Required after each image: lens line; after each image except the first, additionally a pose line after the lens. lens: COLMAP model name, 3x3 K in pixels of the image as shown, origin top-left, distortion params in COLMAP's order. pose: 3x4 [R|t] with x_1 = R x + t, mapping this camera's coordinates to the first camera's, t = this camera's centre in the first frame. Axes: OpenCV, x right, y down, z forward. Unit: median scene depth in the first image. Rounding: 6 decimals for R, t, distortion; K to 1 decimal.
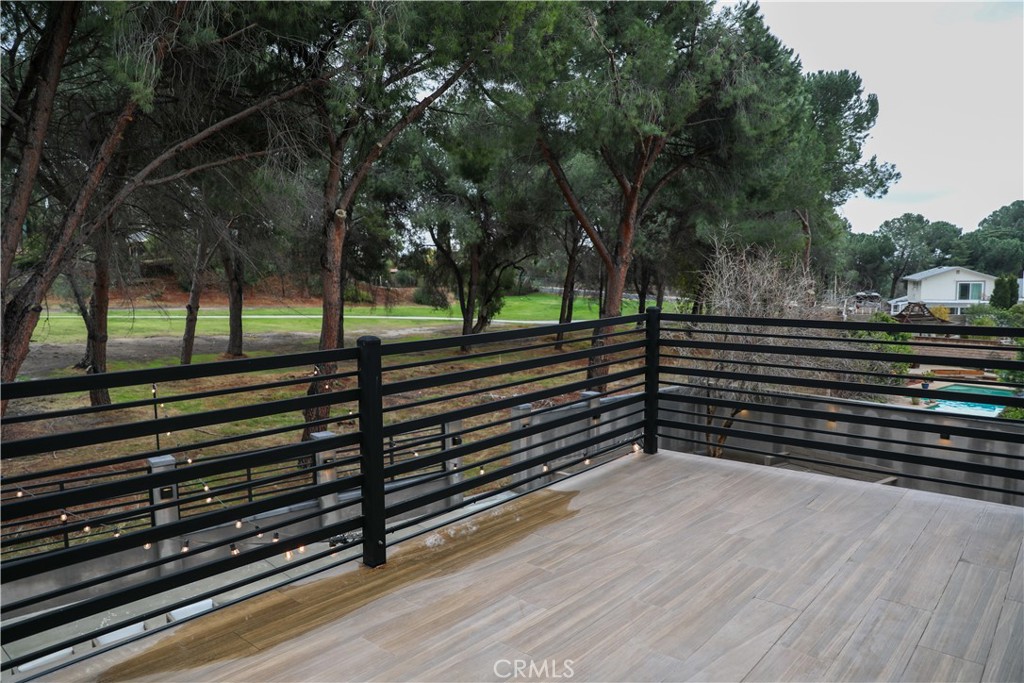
lens RADIAL K [[701.6, 0, 512.0], [0, 701.6, 341.5], [0, 0, 1]] dist [-0.112988, 0.089542]
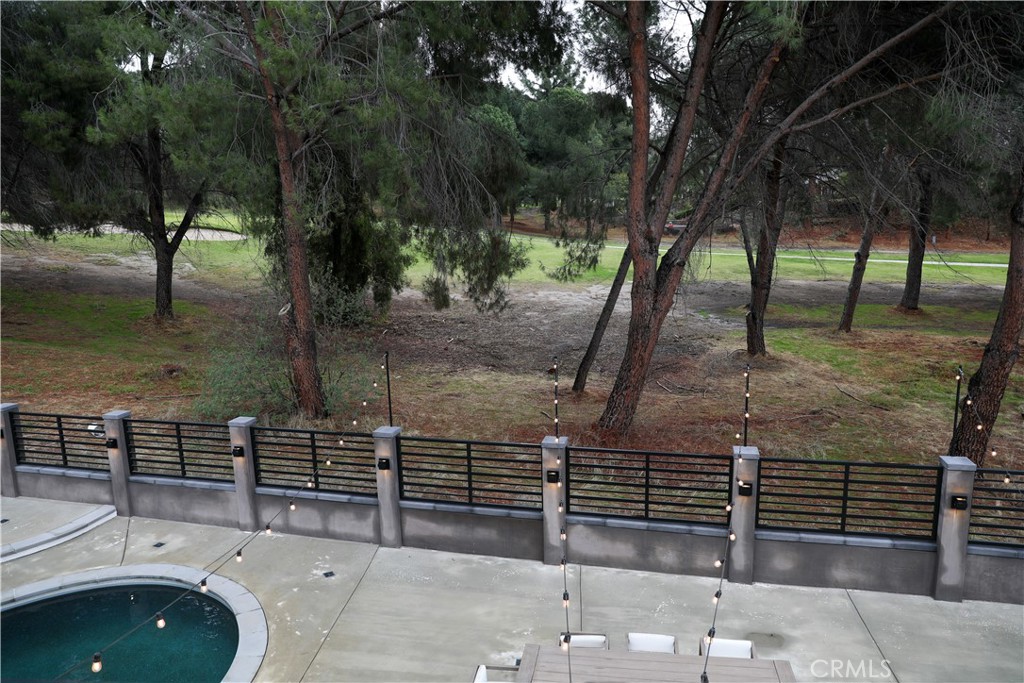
lens RADIAL K [[704.5, 0, 512.0], [0, 704.5, 341.5], [0, 0, 1]] dist [-0.117452, 0.112744]
pose [[0.598493, 0.127969, -0.790841, 0.001127], [-0.056102, 0.991431, 0.117970, -0.021296], [0.799161, -0.026236, 0.600544, 0.077751]]
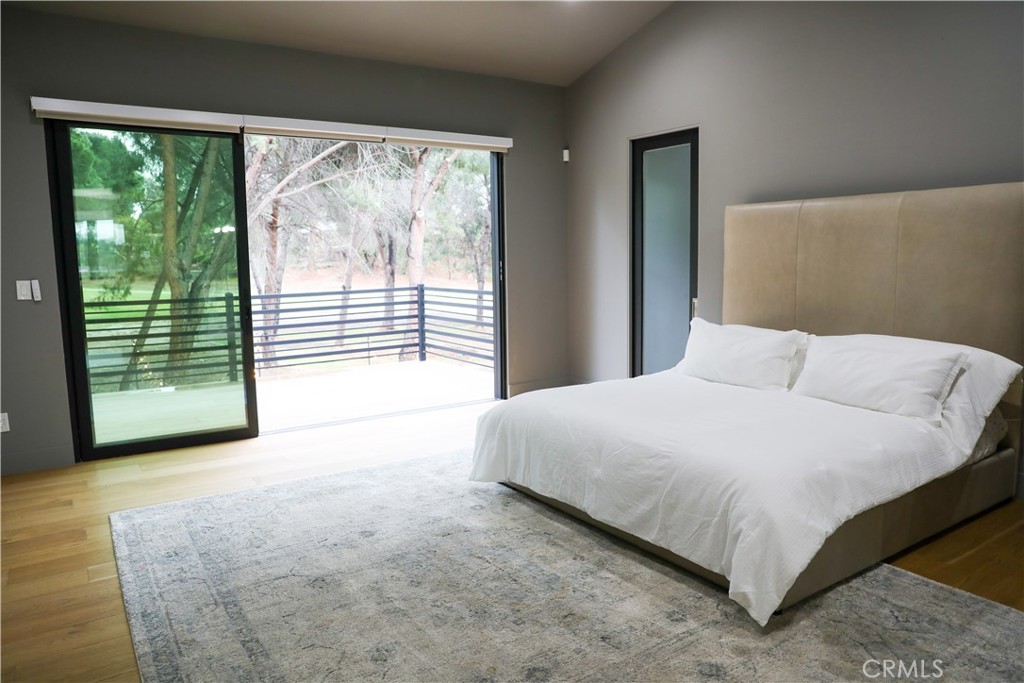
lens RADIAL K [[701.6, 0, 512.0], [0, 701.6, 341.5], [0, 0, 1]] dist [-0.112988, 0.089542]
pose [[0.967590, 0.024441, -0.251342, 0.156244], [-0.018101, 0.999458, 0.027505, 0.008730], [0.251878, -0.022064, 0.967507, -0.135569]]
